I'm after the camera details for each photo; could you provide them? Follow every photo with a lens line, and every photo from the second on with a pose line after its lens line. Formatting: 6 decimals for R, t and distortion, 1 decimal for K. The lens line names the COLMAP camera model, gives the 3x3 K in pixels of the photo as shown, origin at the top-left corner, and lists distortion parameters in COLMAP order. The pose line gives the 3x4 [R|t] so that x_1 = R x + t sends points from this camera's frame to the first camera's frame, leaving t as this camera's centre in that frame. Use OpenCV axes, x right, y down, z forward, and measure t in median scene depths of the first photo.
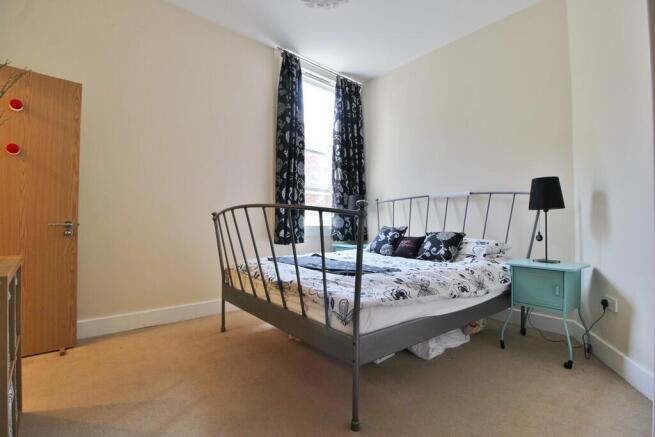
lens RADIAL K [[307.9, 0, 327.2], [0, 307.9, 221.6], [0, 0, 1]] dist [-0.003561, -0.003551]
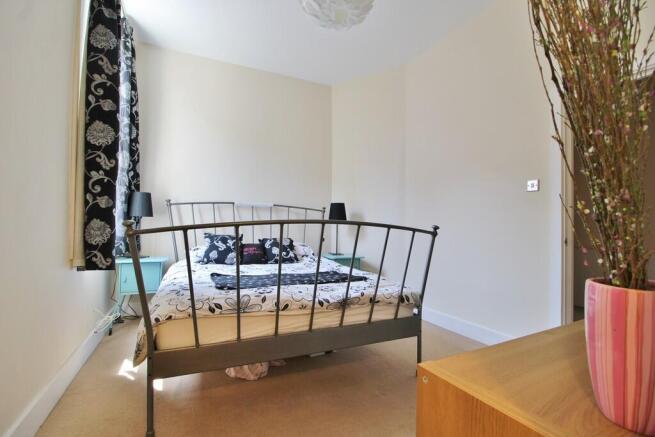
lens RADIAL K [[307.9, 0, 327.6], [0, 307.9, 221.4], [0, 0, 1]] dist [-0.003561, -0.003551]
pose [[0.247260, 0.012142, 0.968873, -0.739100], [-0.022493, 0.999724, -0.006789, -0.027176], [-0.968688, -0.020115, 0.247465, 0.547033]]
